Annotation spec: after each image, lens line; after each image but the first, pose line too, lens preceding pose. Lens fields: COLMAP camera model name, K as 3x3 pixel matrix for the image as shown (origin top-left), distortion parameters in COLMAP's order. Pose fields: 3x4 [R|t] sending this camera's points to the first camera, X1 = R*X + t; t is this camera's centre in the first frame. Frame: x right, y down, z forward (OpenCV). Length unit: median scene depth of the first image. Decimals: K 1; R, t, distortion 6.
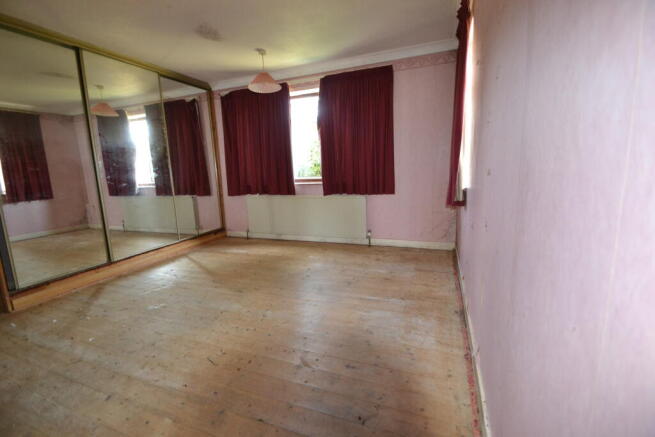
lens RADIAL K [[284.9, 0, 327.5], [0, 284.9, 218.5], [0, 0, 1]] dist [-0.020787, -0.000037]
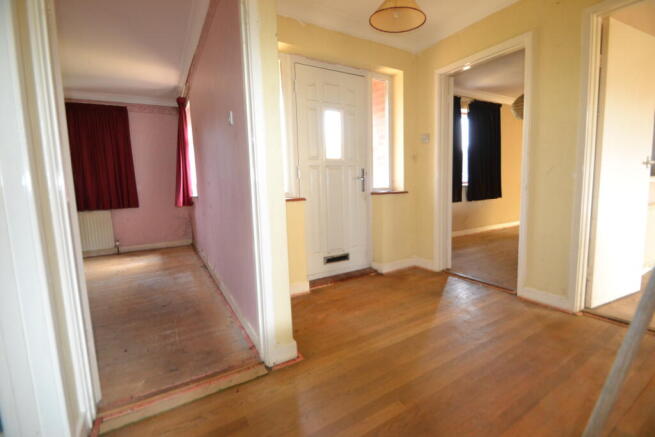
lens RADIAL K [[284.9, 0, 327.5], [0, 284.9, 218.5], [0, 0, 1]] dist [-0.020787, -0.000037]
pose [[0.616090, -0.081359, 0.783463, -0.244609], [0.144005, 0.989521, -0.010484, 0.102486], [-0.774400, 0.119281, 0.621350, -0.431605]]
